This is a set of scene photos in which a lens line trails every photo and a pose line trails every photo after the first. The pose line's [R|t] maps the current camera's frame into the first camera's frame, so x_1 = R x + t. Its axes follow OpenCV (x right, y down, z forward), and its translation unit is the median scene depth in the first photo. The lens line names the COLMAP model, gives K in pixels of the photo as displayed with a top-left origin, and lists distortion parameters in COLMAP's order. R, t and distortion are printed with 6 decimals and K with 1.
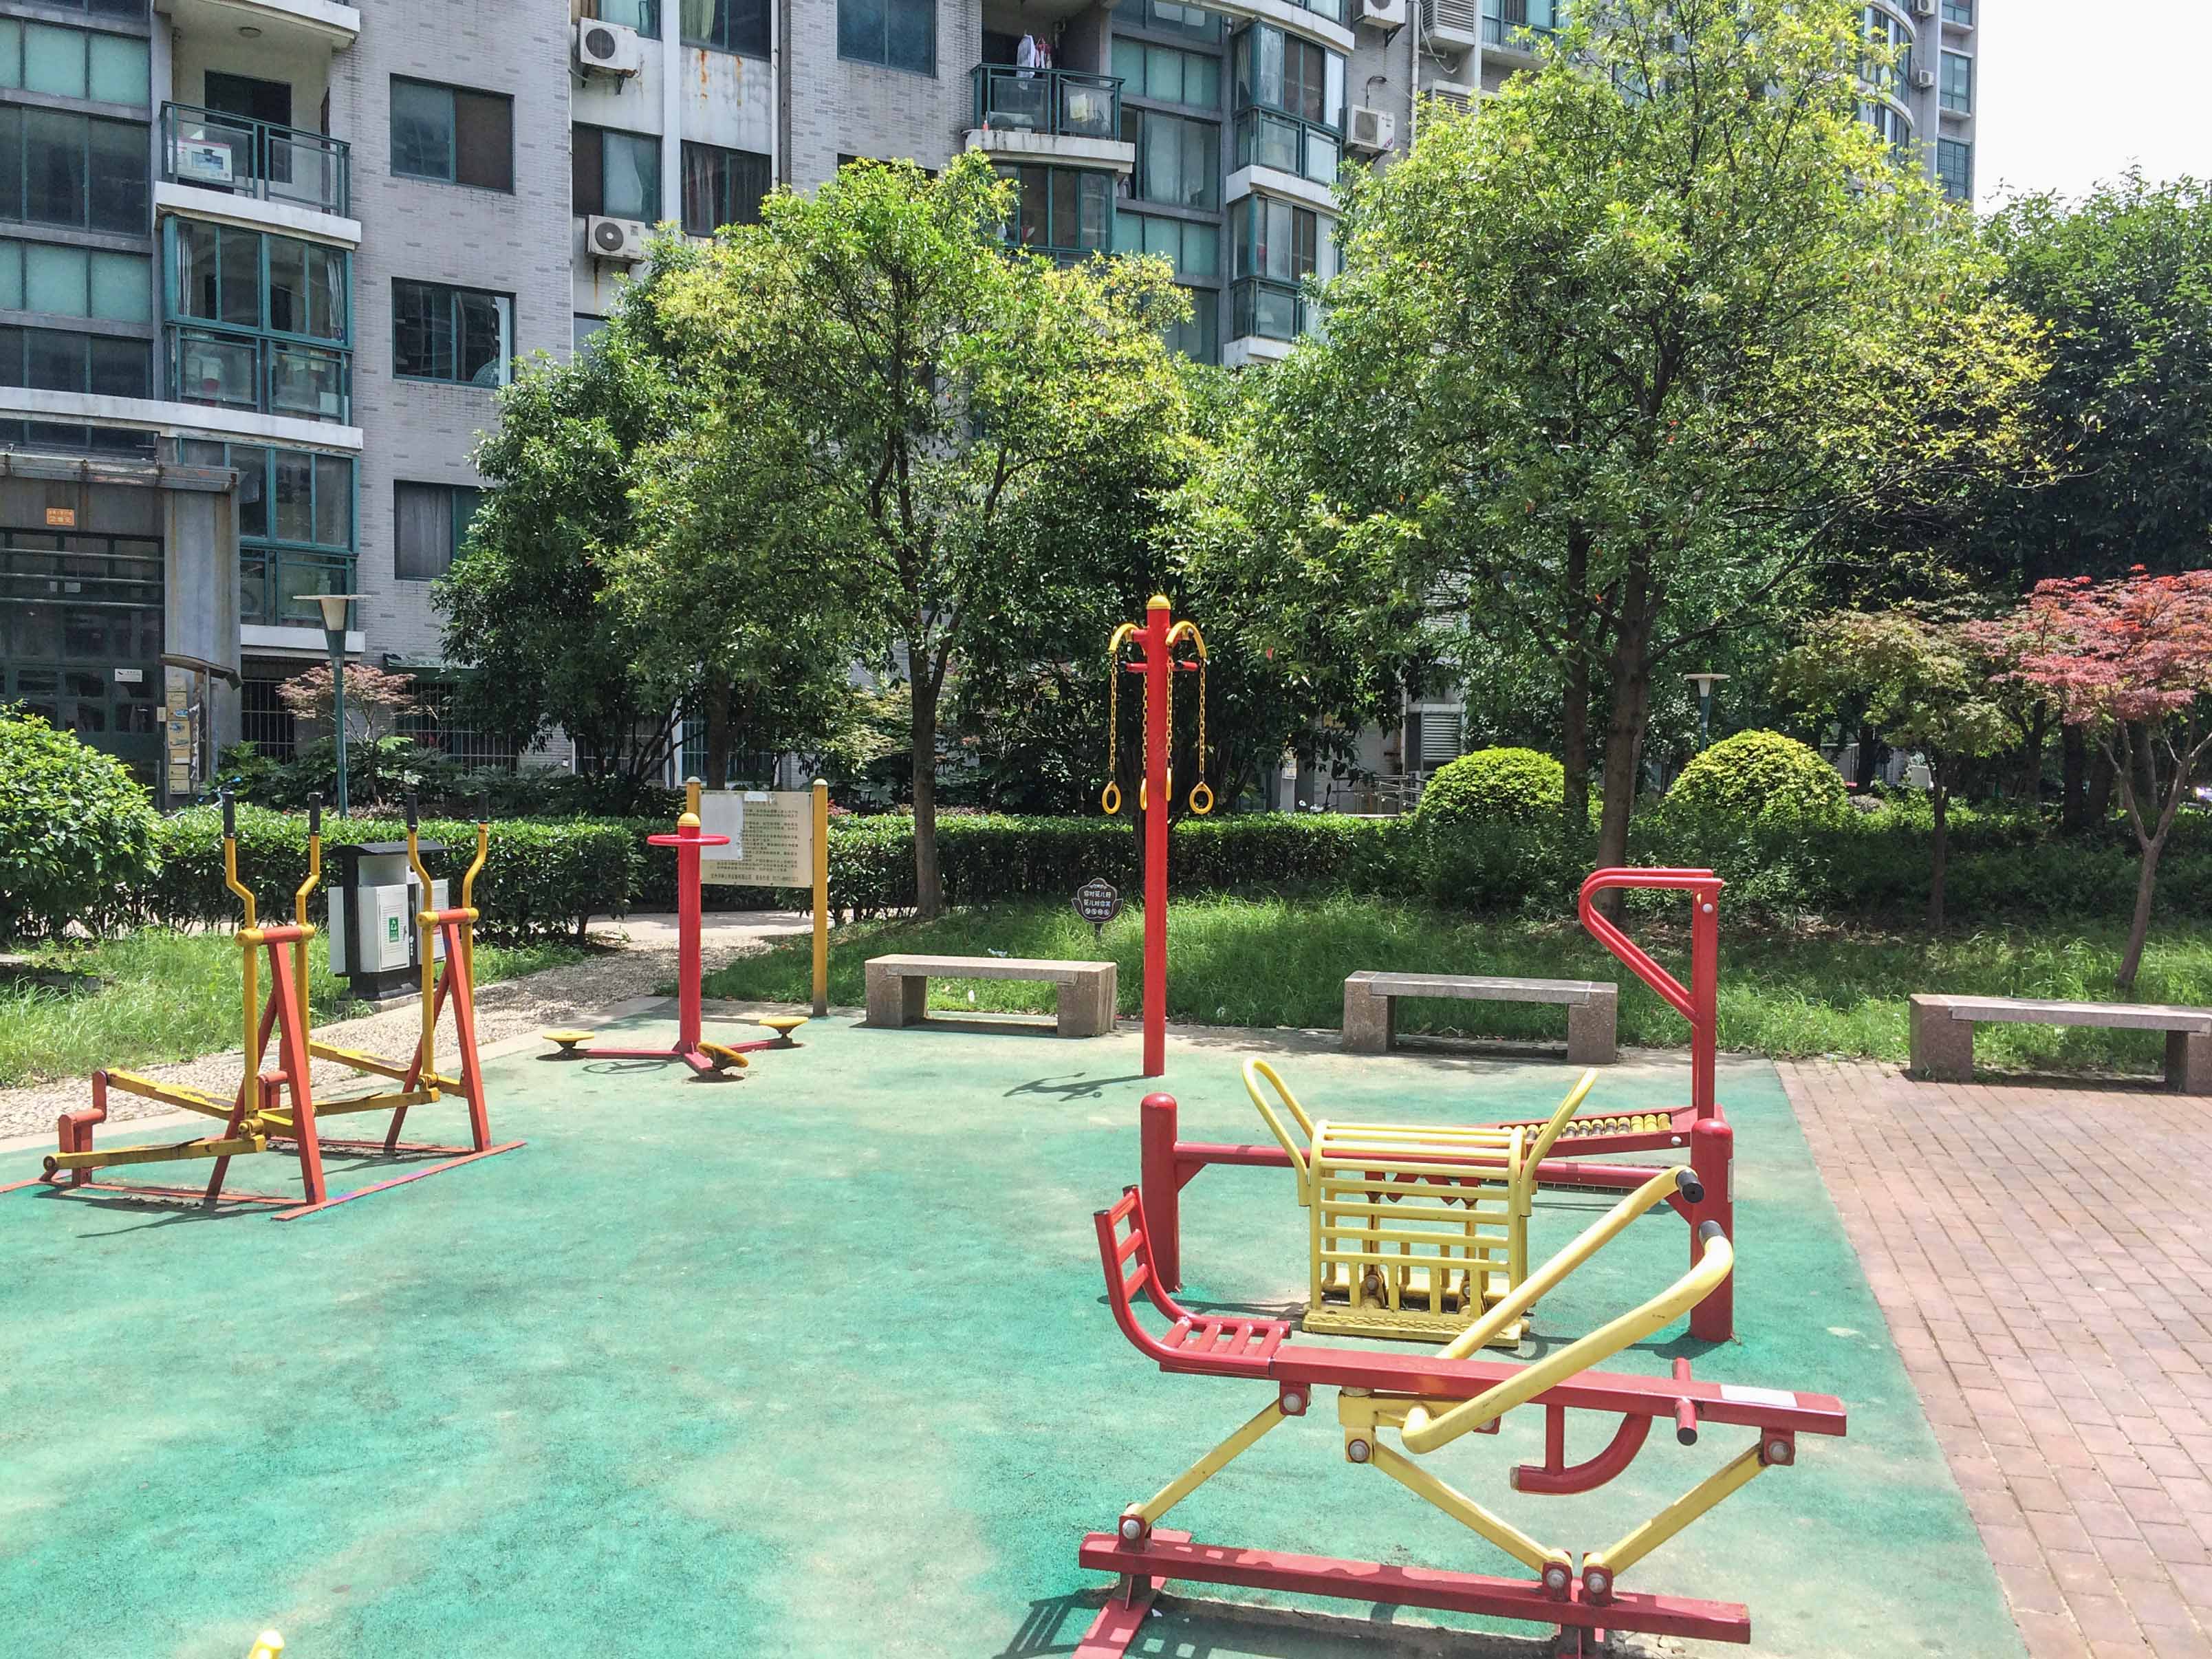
lens RADIAL K [[1935.3, 0, 1106.0], [0, 1935.3, 829.5], [0, 0, 1]] dist [0.084916, -0.121307]
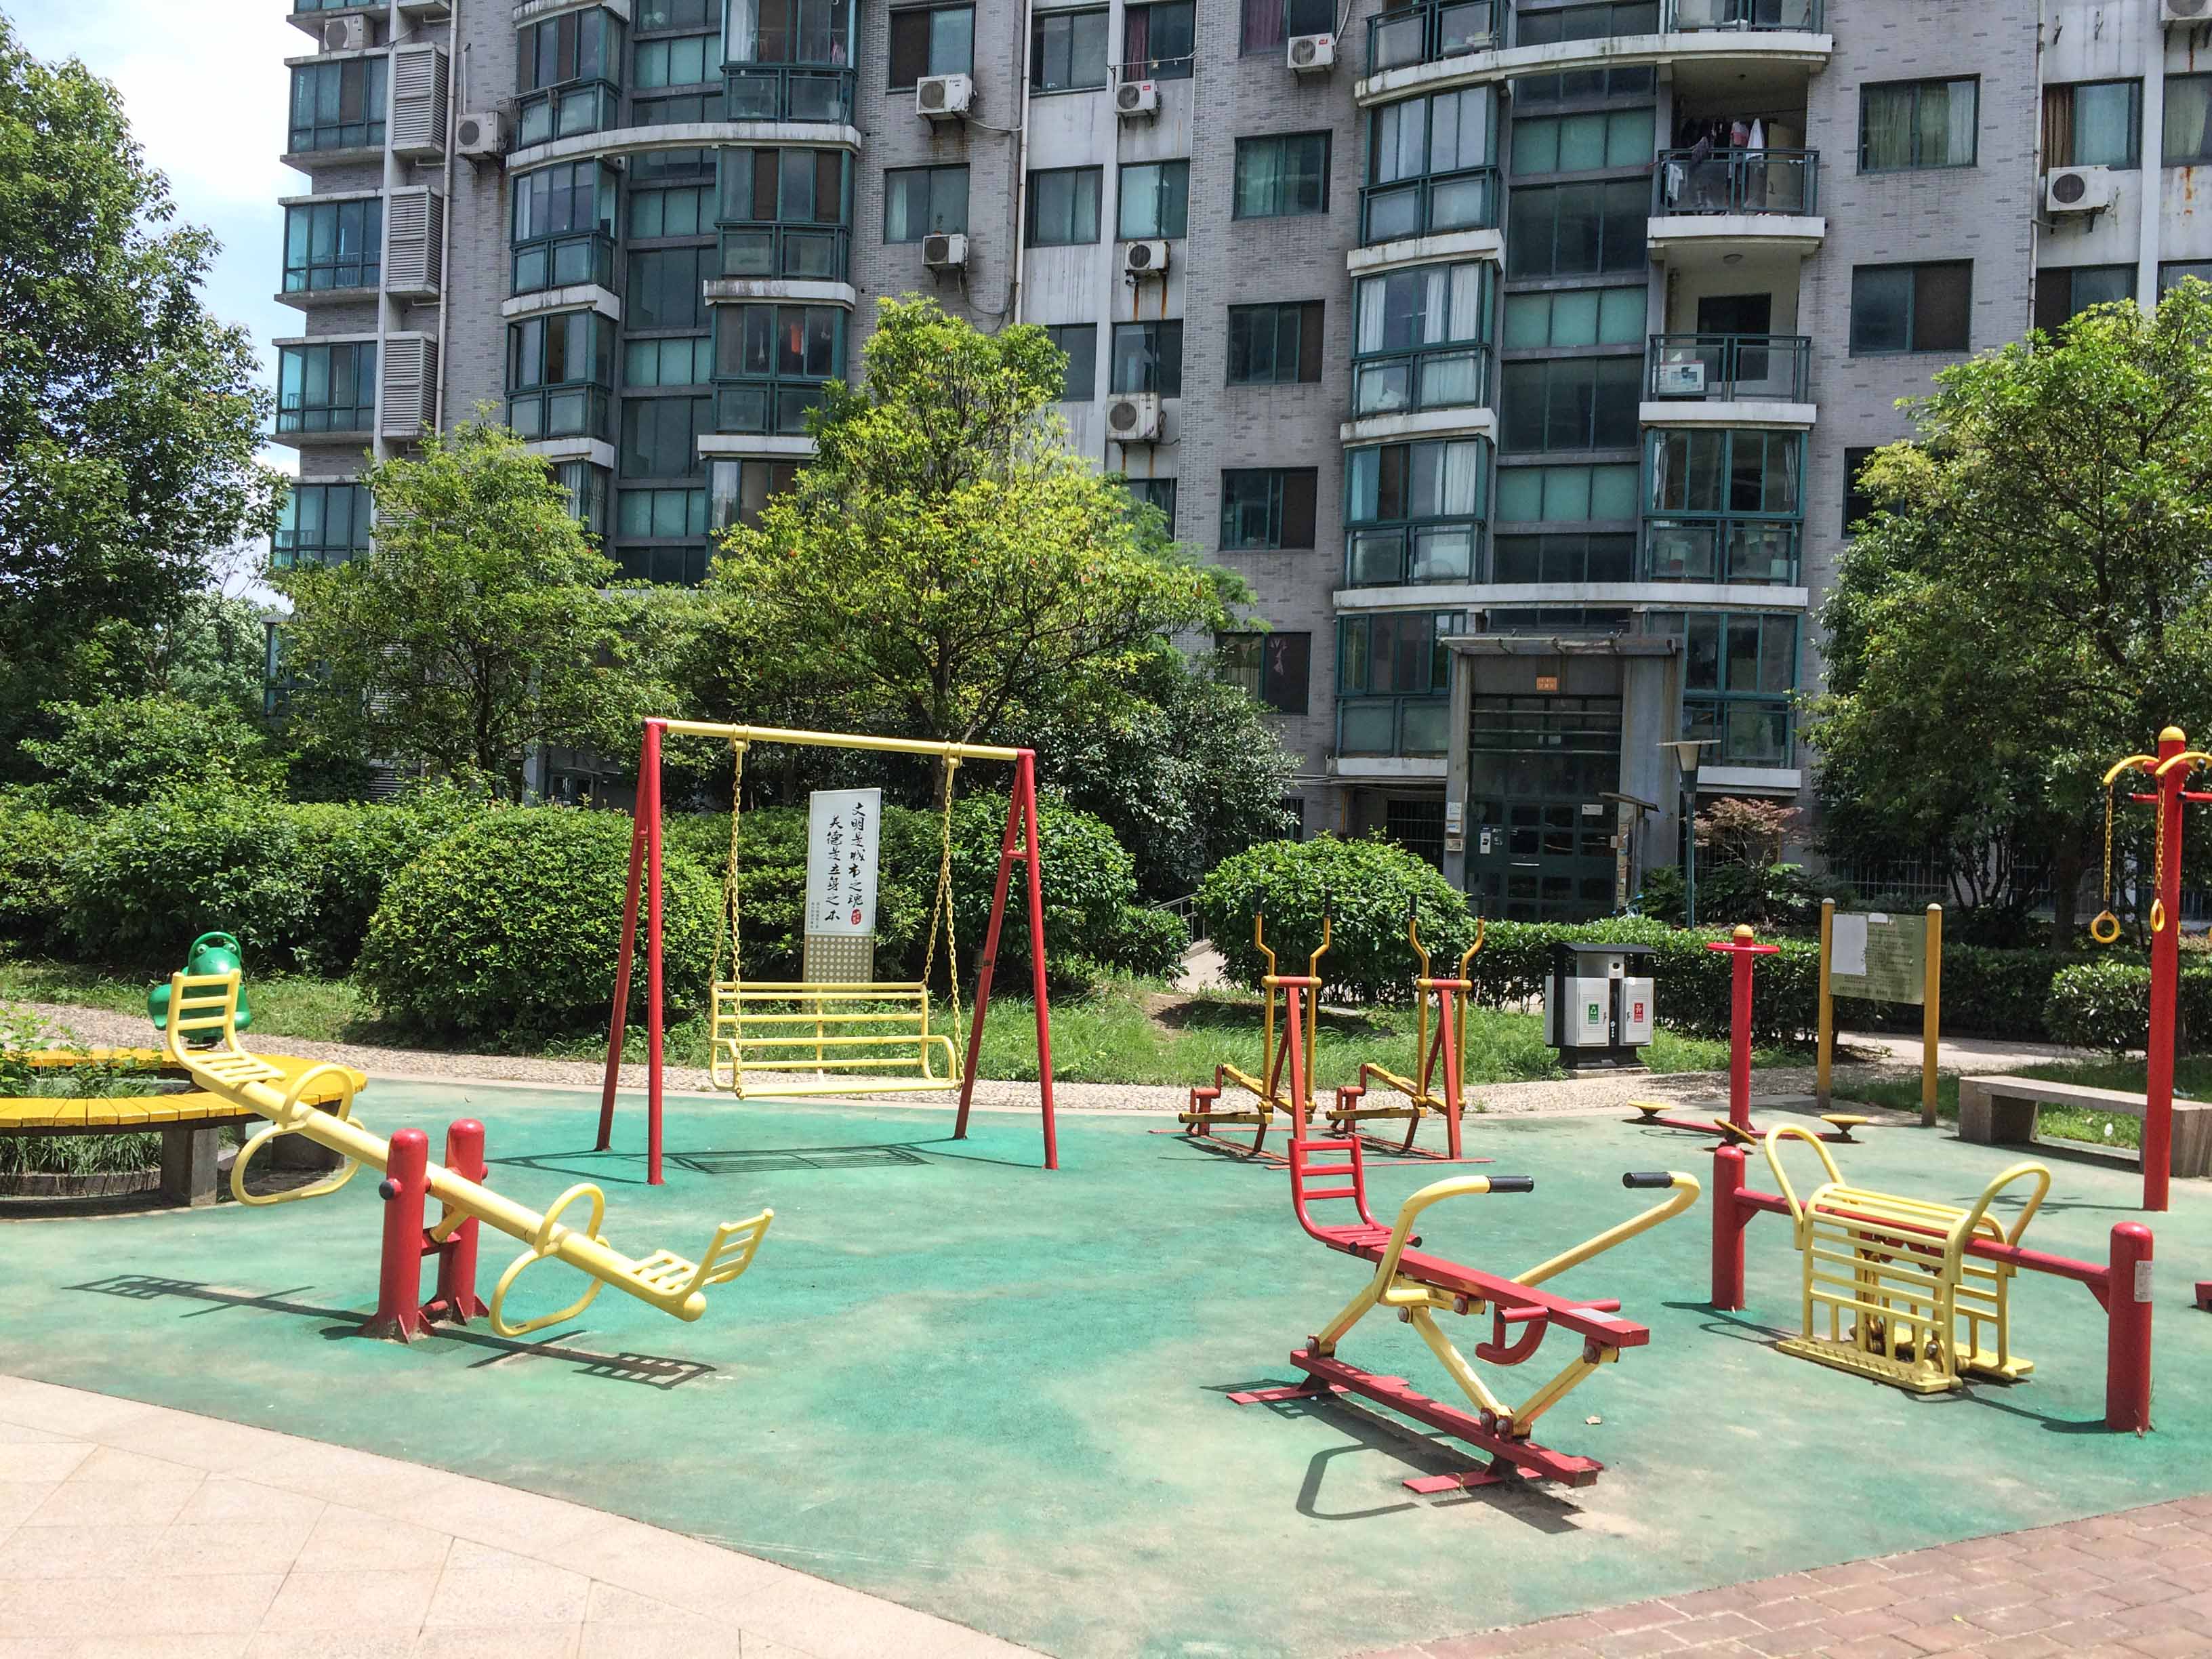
lens RADIAL K [[1921.5, 0, 1106.0], [0, 1921.5, 829.5], [0, 0, 1]] dist [0.104960, -0.139735]
pose [[0.682445, 0.006259, -0.730910, 0.165268], [-0.055714, 0.997500, -0.043478, 0.002693], [0.728811, 0.070393, 0.681087, -0.035873]]
